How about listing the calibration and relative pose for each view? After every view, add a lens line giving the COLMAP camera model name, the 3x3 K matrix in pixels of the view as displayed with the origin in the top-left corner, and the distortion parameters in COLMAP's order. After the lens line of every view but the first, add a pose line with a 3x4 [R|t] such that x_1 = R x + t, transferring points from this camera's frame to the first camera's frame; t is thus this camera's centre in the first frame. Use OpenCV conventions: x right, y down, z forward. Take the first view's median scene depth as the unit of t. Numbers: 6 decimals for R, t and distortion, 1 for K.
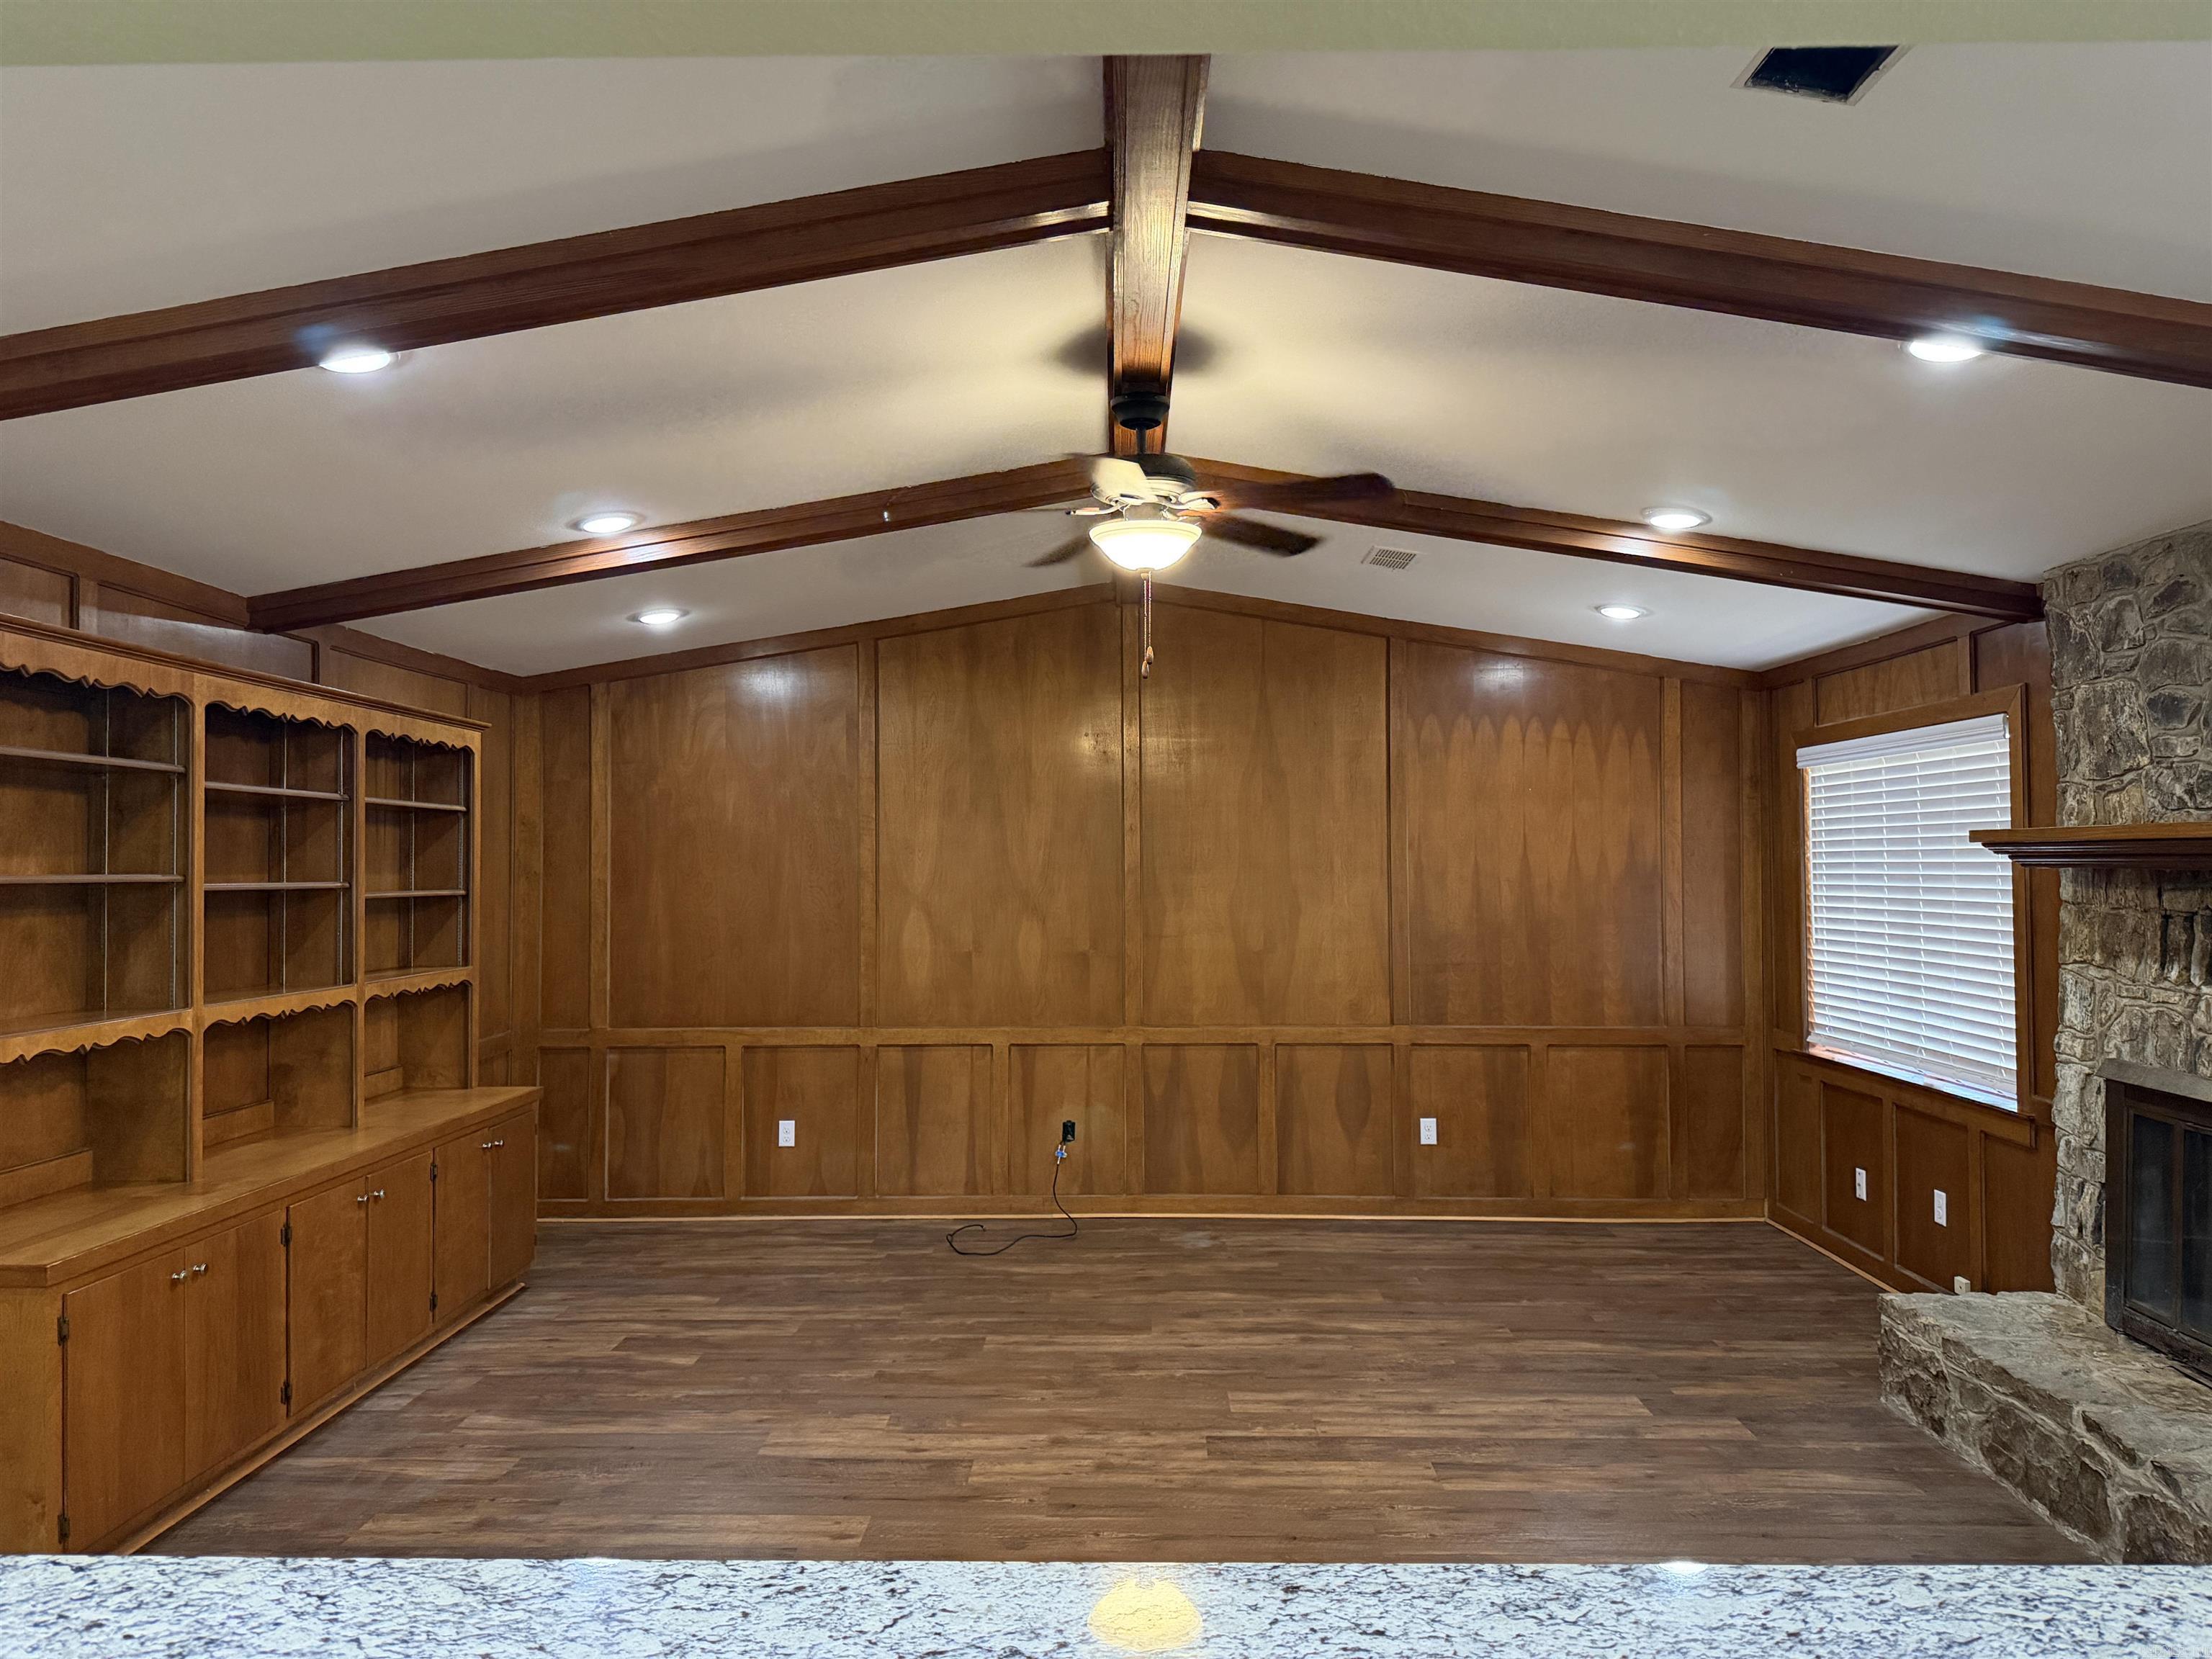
lens RADIAL K [[1581.1, 0, 1102.2], [0, 1581.1, 828.9], [0, 0, 1]] dist [0.051353, -0.043188]
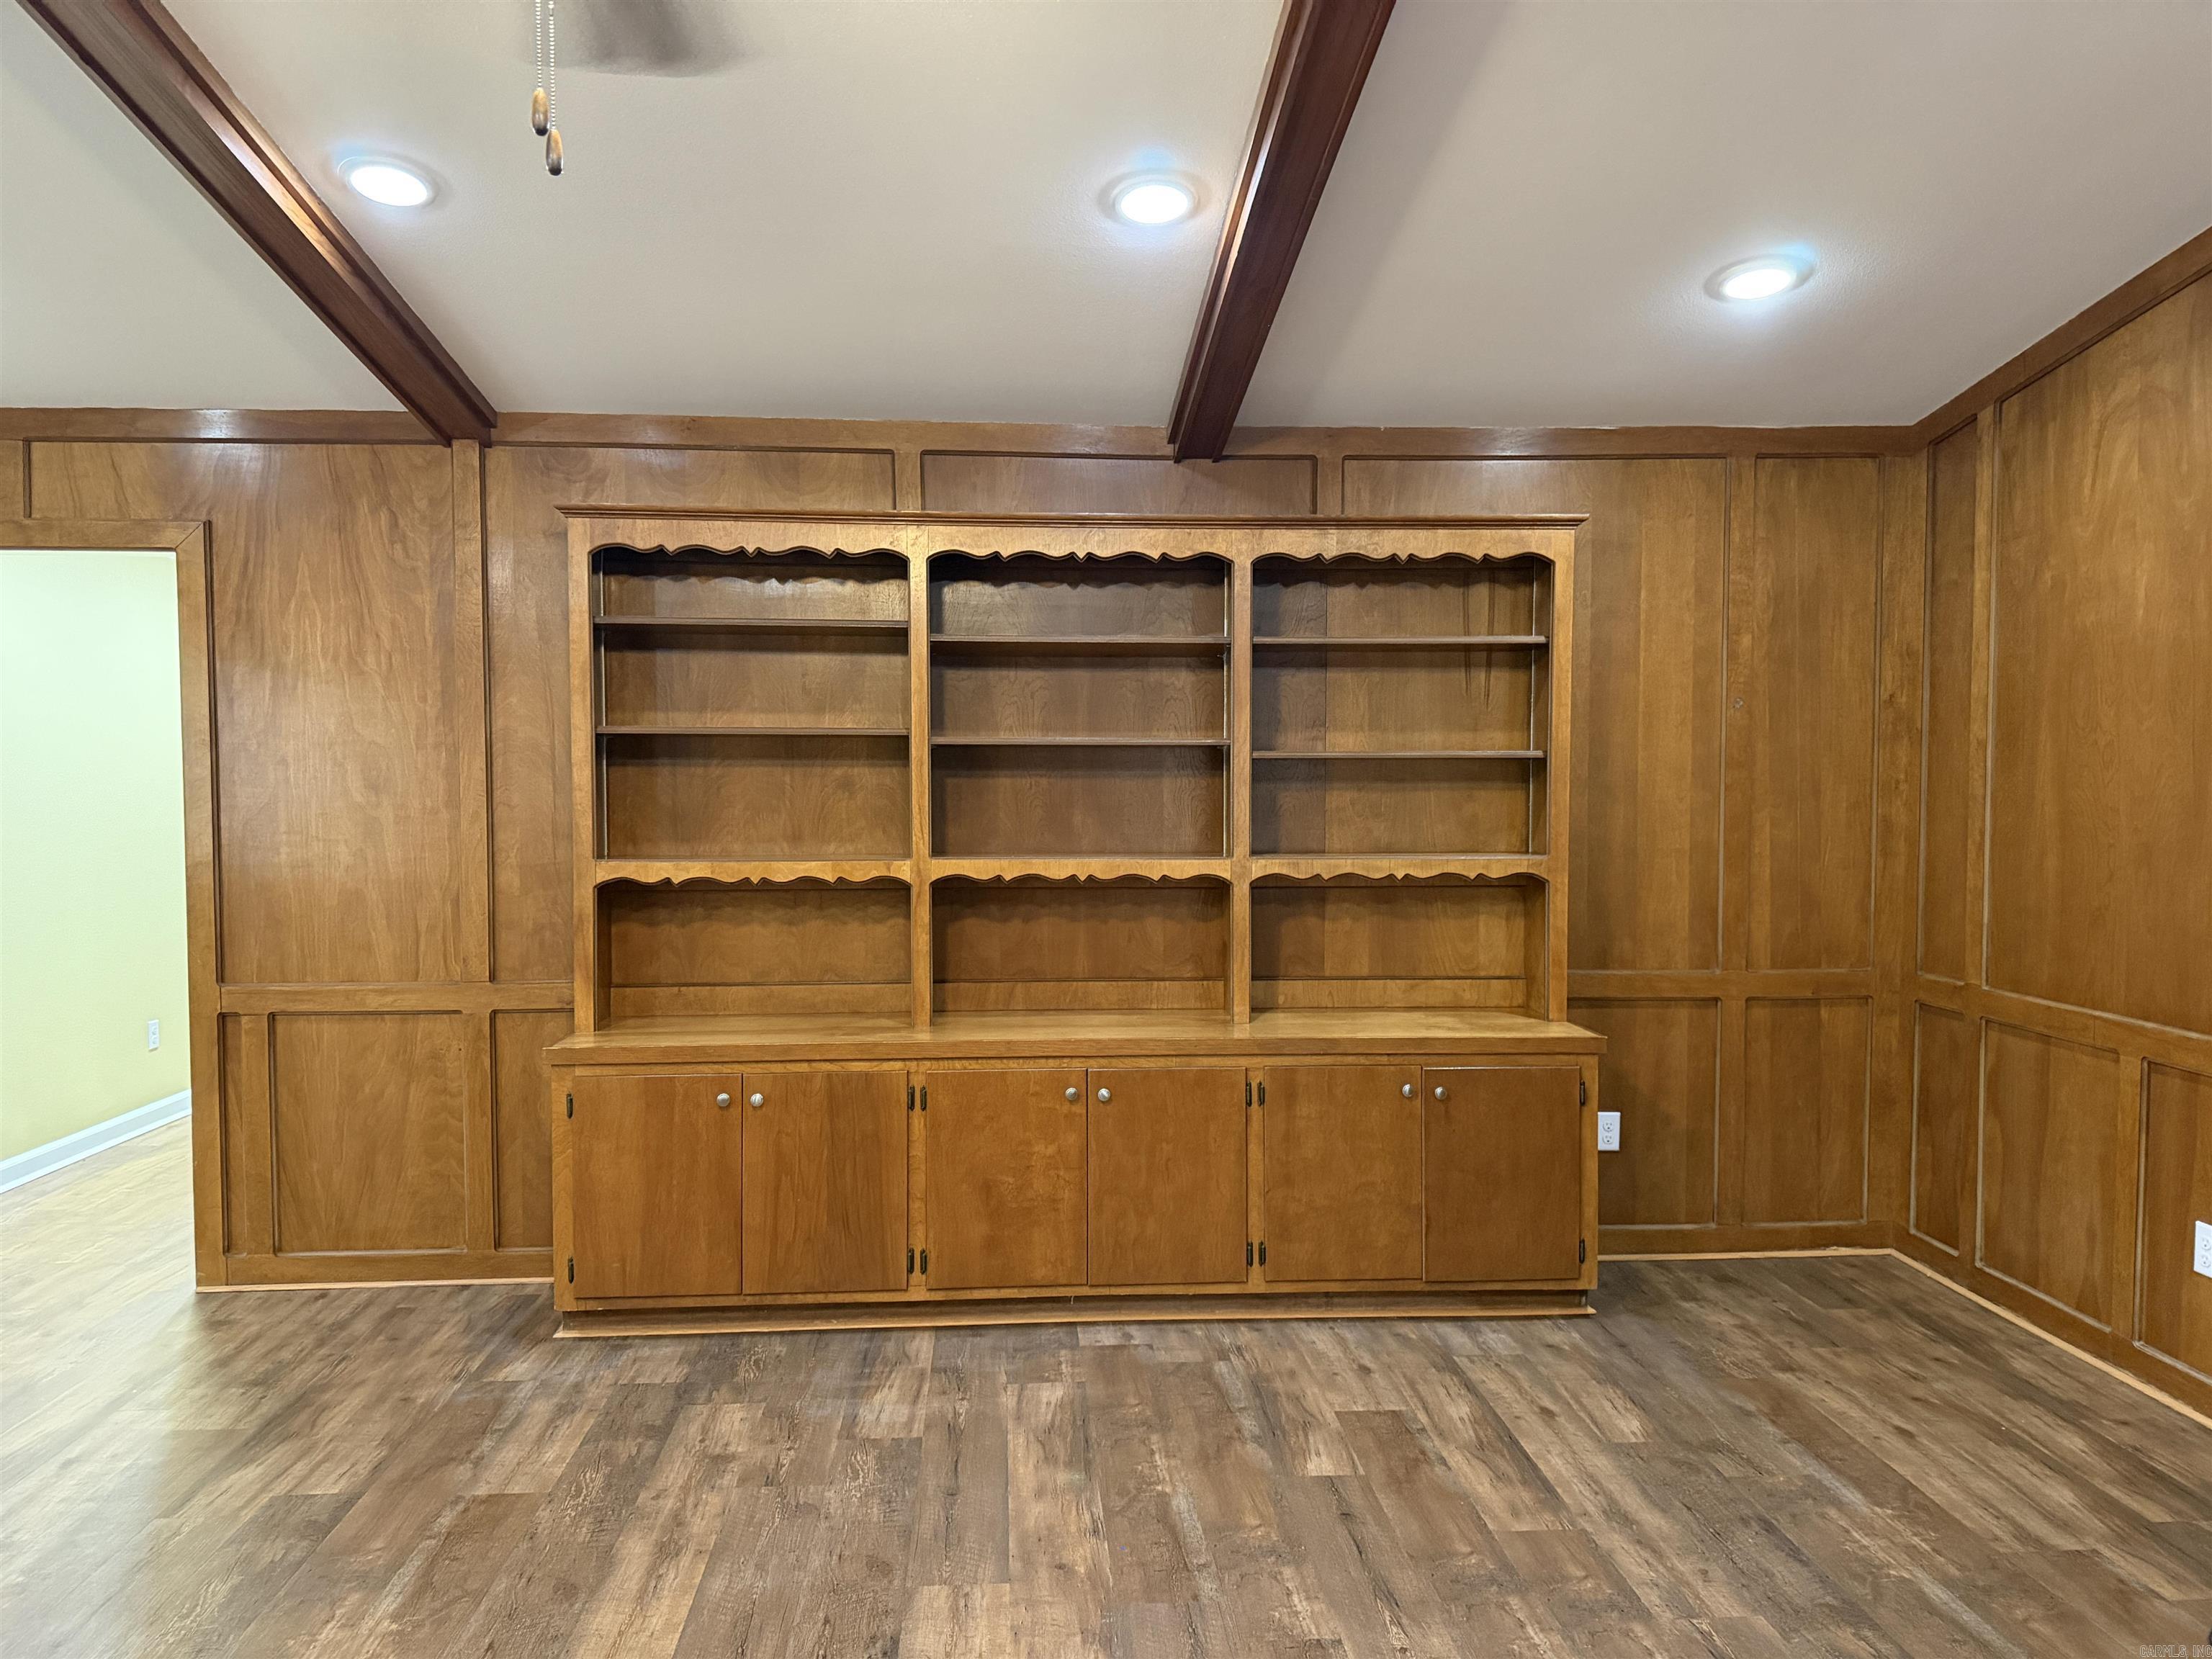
lens RADIAL K [[1581.1, 0, 1106.9], [0, 1581.1, 838.7], [0, 0, 1]] dist [0.051353, -0.043188]
pose [[0.082938, 0.048255, -0.995386, 0.398767], [0.025647, 0.998393, 0.050538, 0.046456], [0.996225, -0.029720, 0.081567, 0.946432]]
